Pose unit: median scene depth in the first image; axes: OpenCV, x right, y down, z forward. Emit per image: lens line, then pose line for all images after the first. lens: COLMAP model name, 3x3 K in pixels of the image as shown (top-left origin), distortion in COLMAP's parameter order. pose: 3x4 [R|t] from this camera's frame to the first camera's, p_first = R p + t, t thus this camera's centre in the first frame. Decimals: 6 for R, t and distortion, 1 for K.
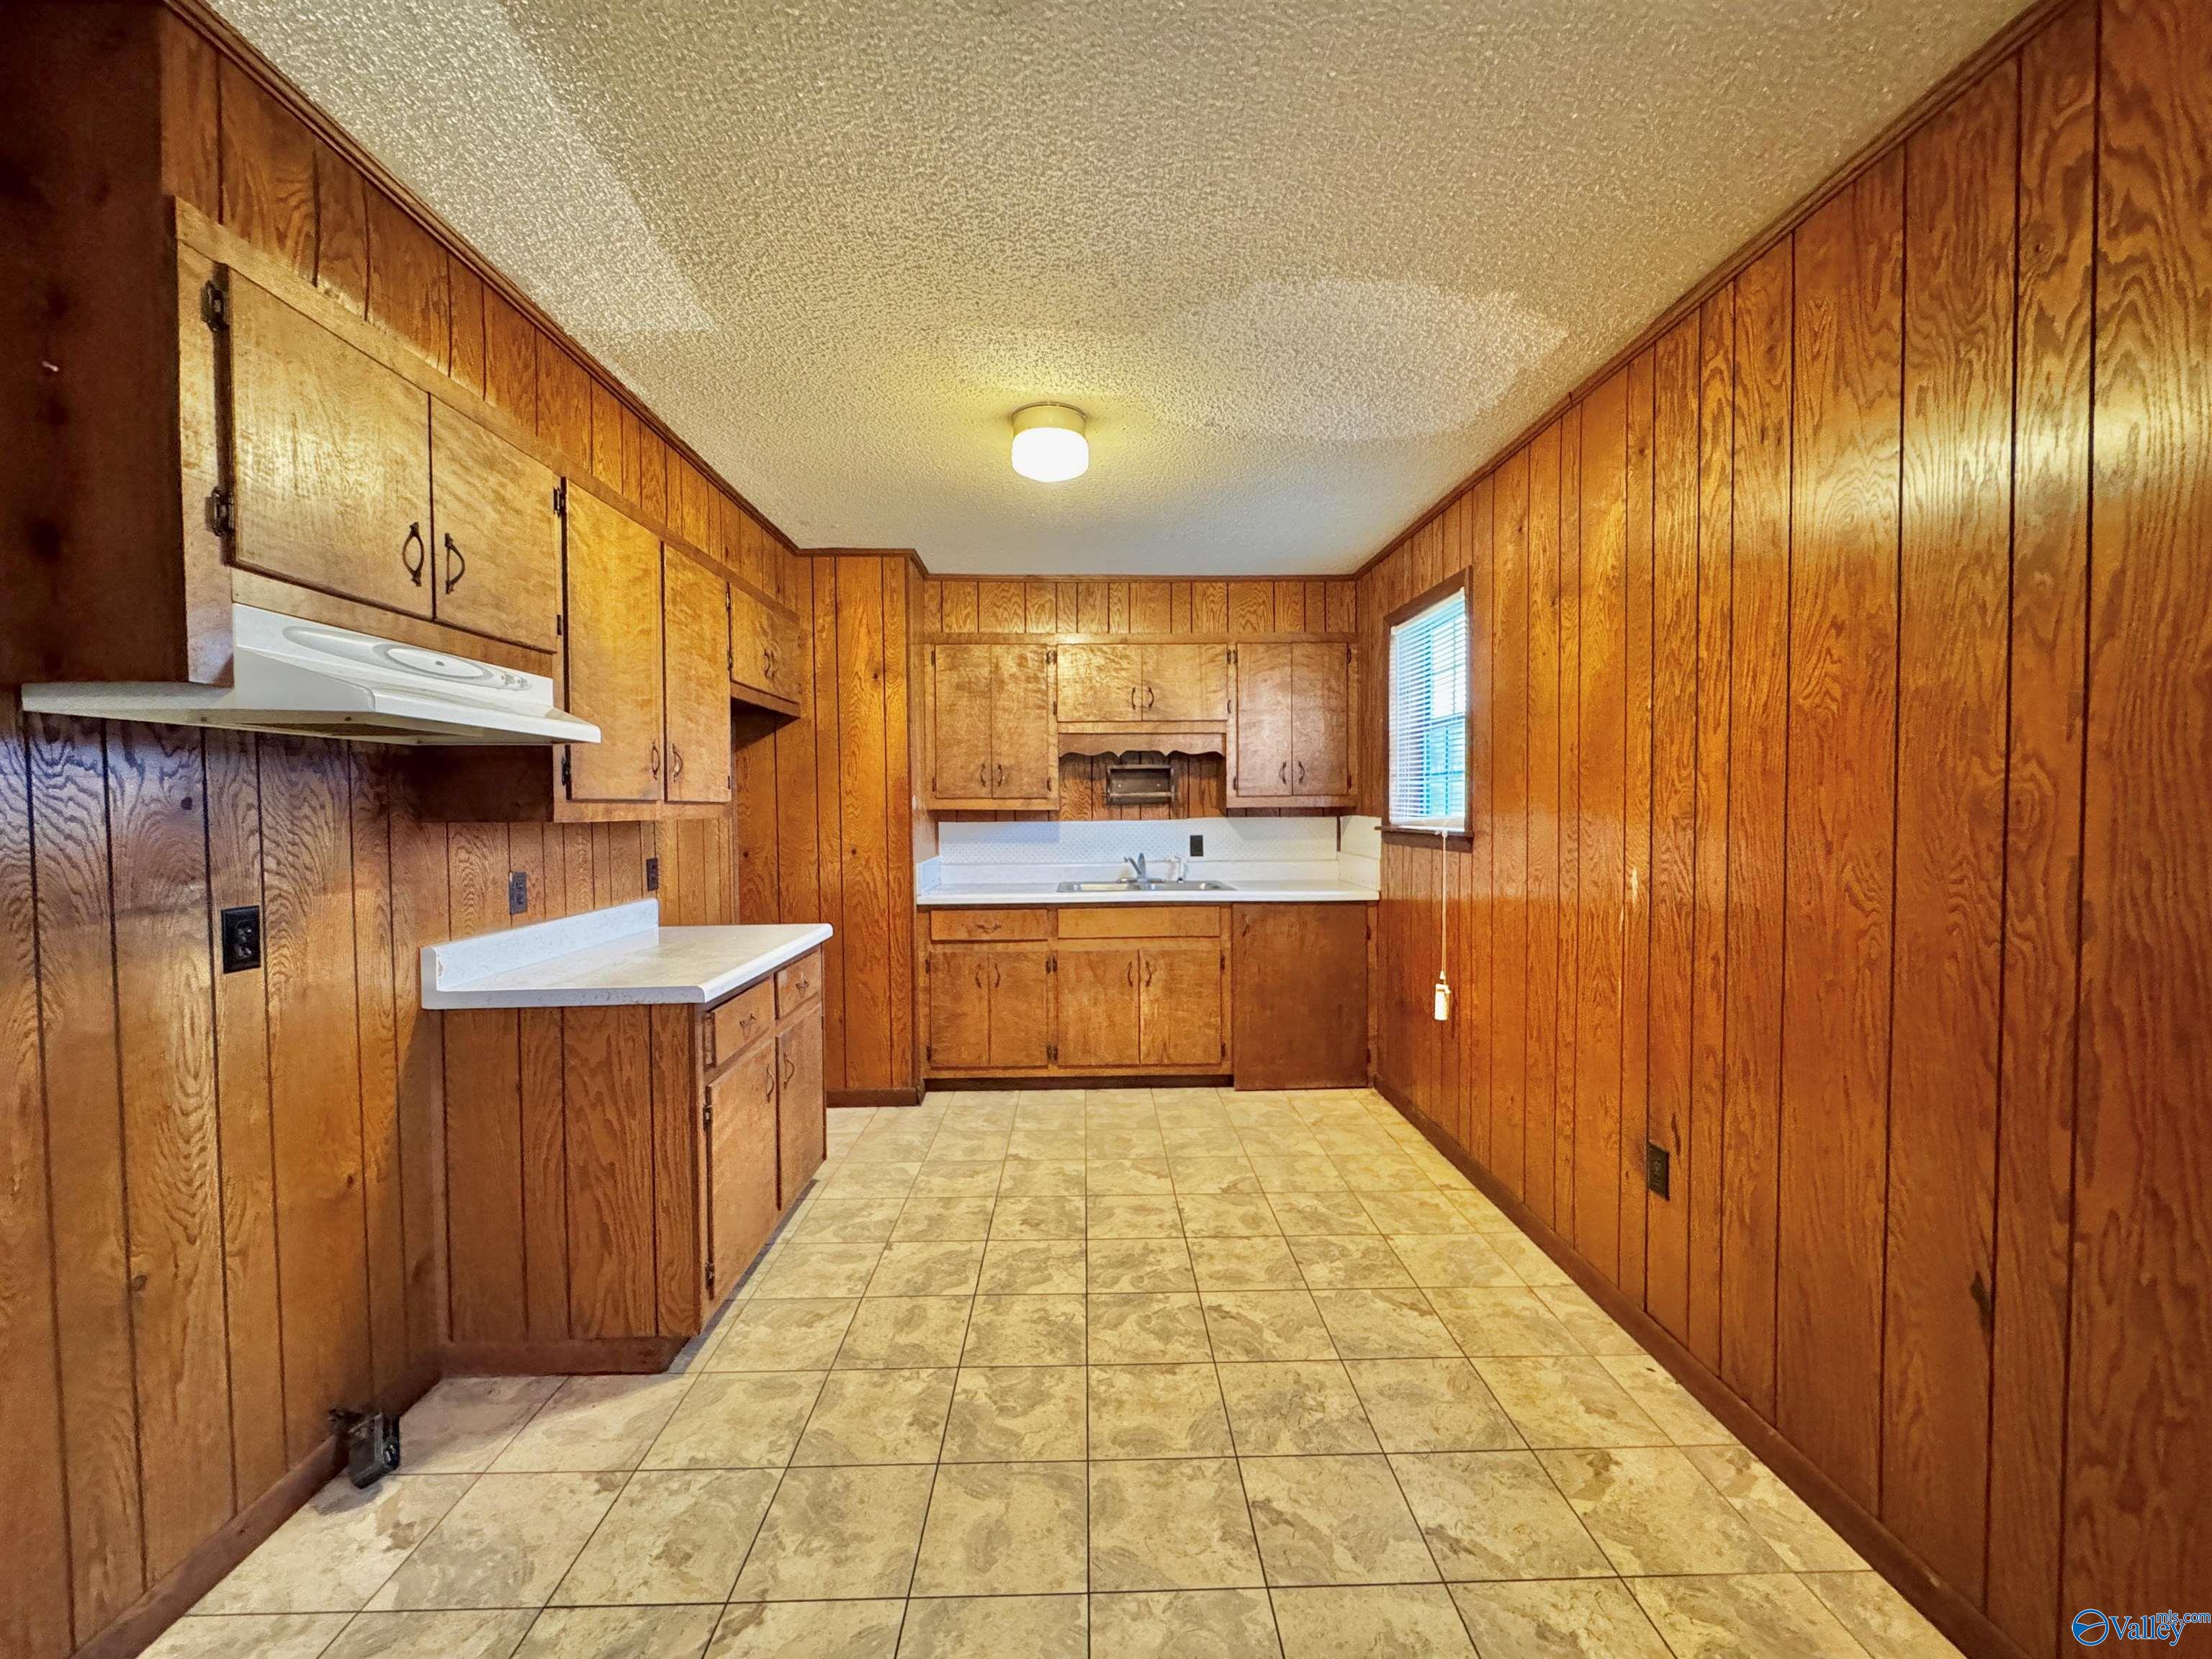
lens RADIAL K [[884.8, 0, 1099.9], [0, 884.8, 828.9], [0, 0, 1]] dist [-0.001256, 0.000209]
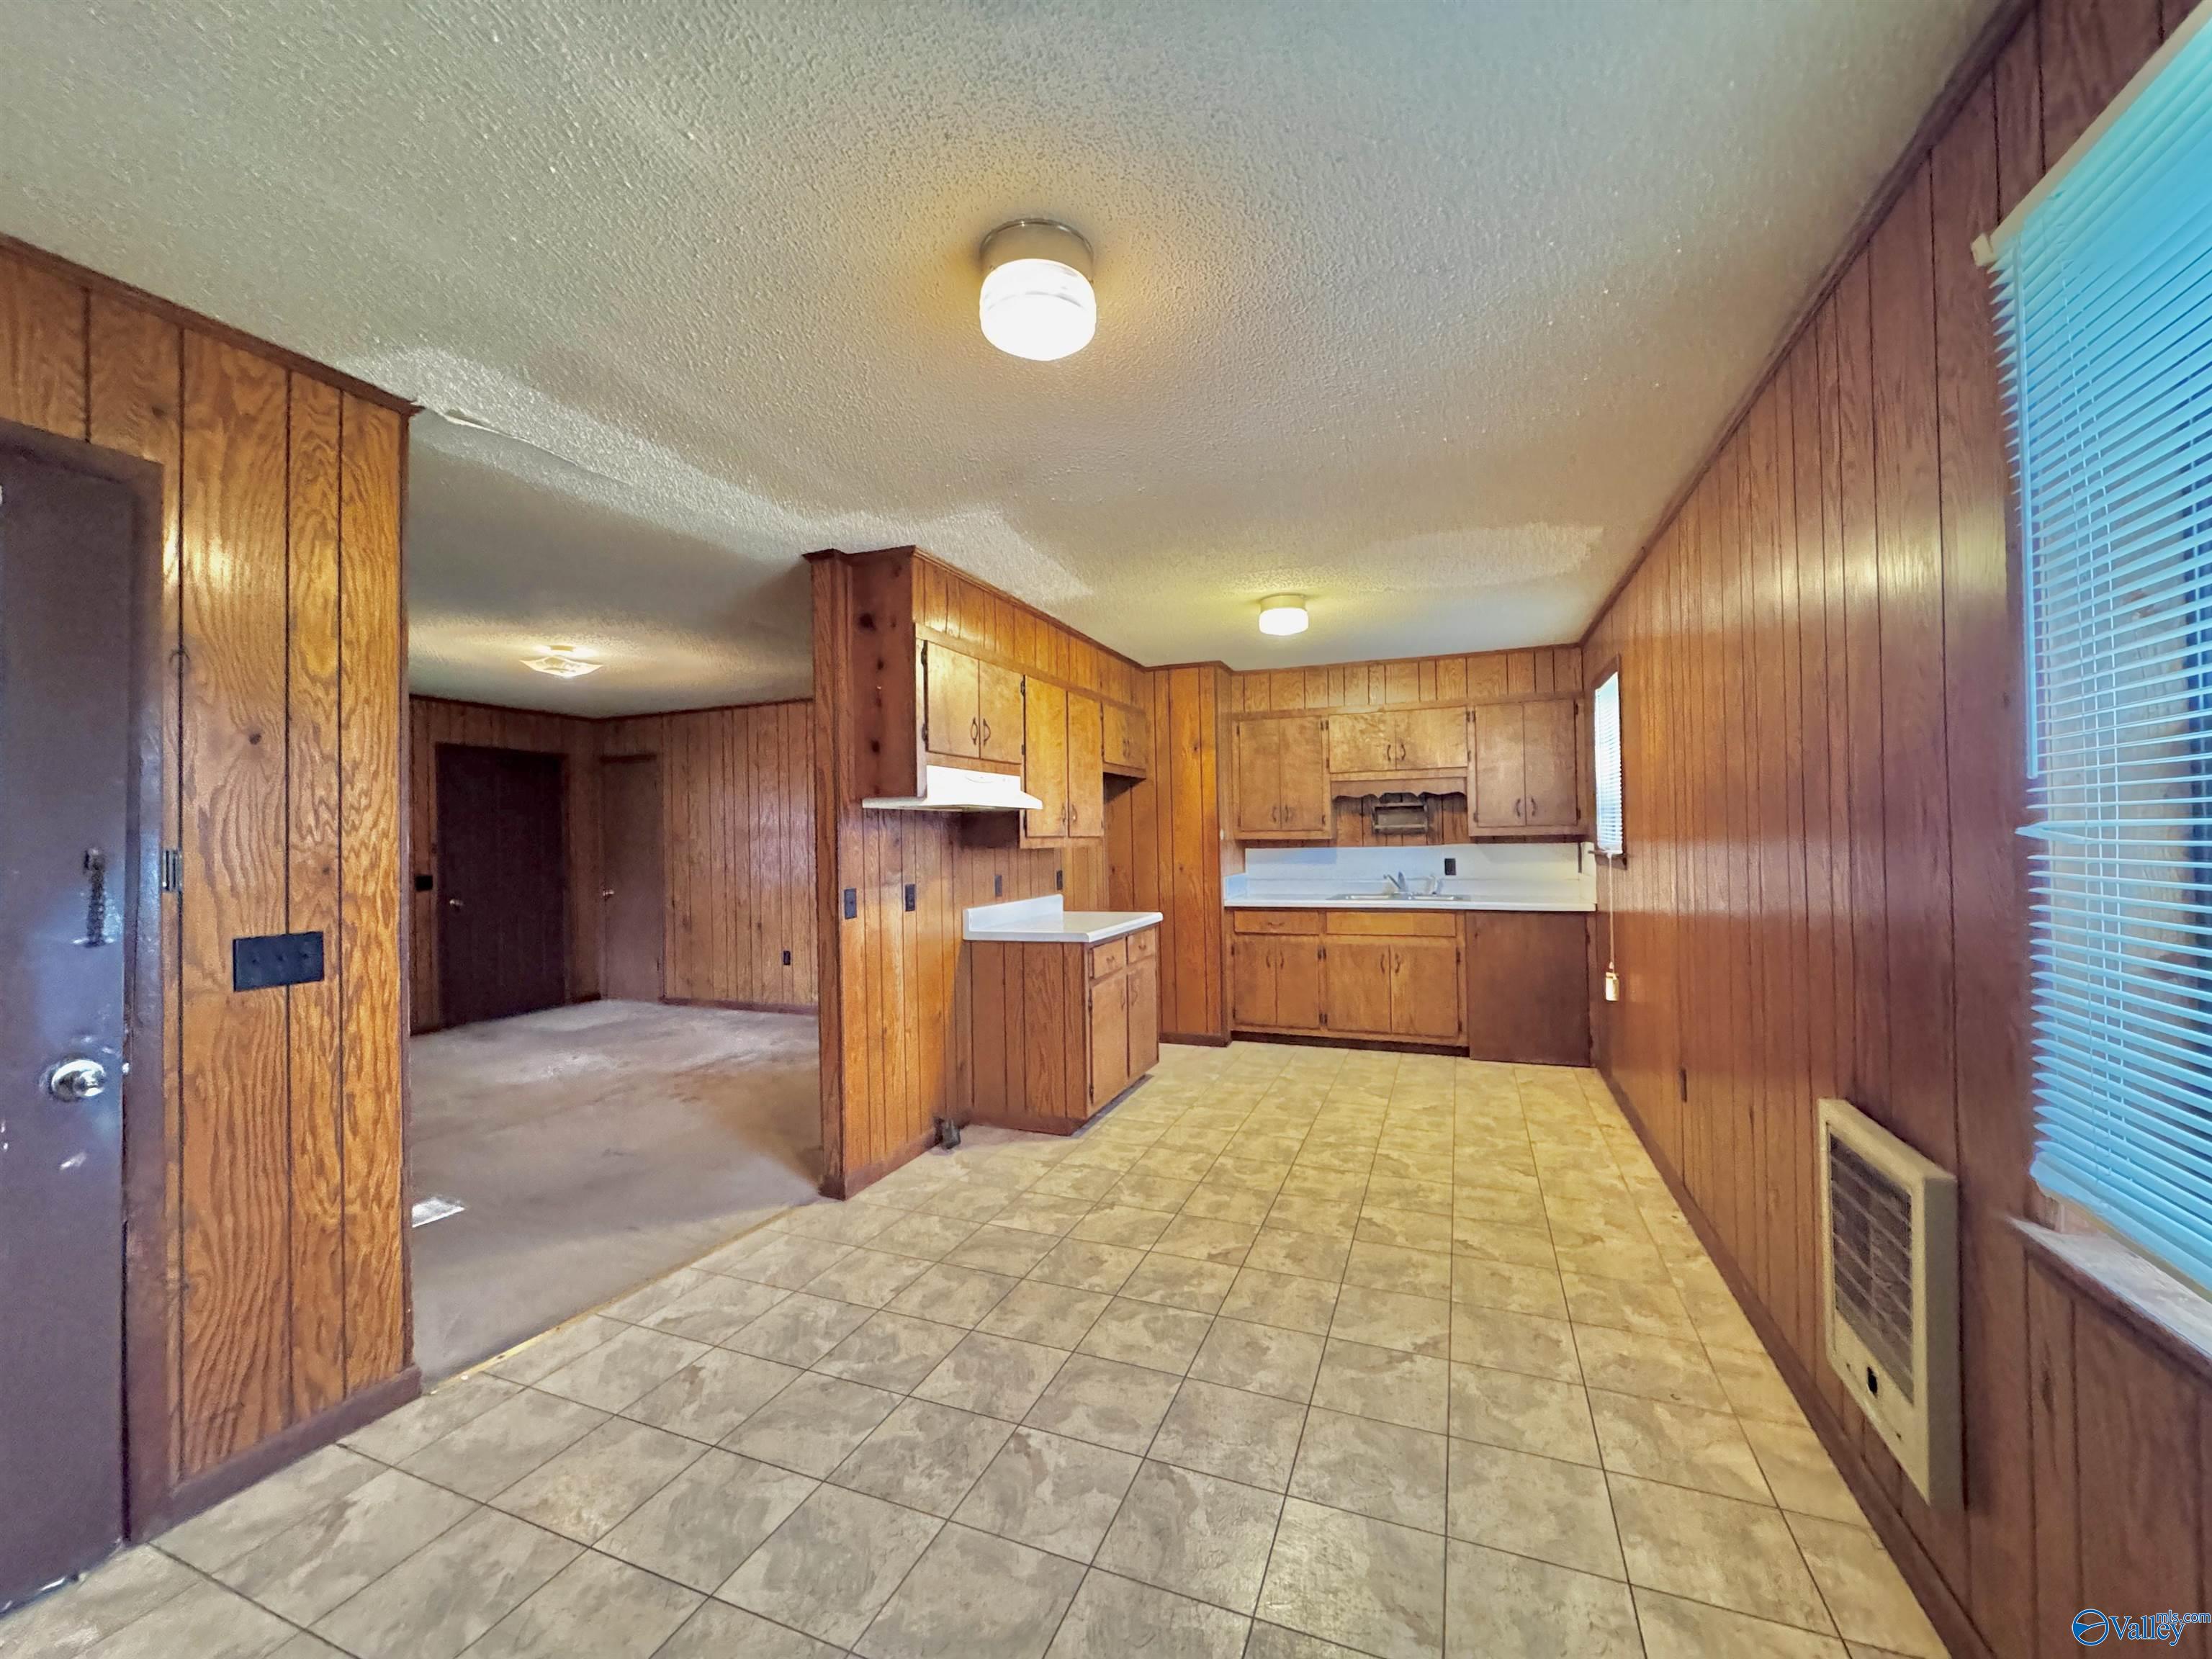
lens RADIAL K [[884.8, 0, 1098.4], [0, 884.8, 830.1], [0, 0, 1]] dist [-0.001256, 0.000209]
pose [[0.918570, -0.011106, -0.395103, 0.289513], [-0.000629, 0.999563, -0.029559, 0.008811], [0.395259, 0.027400, 0.918161, -0.661859]]
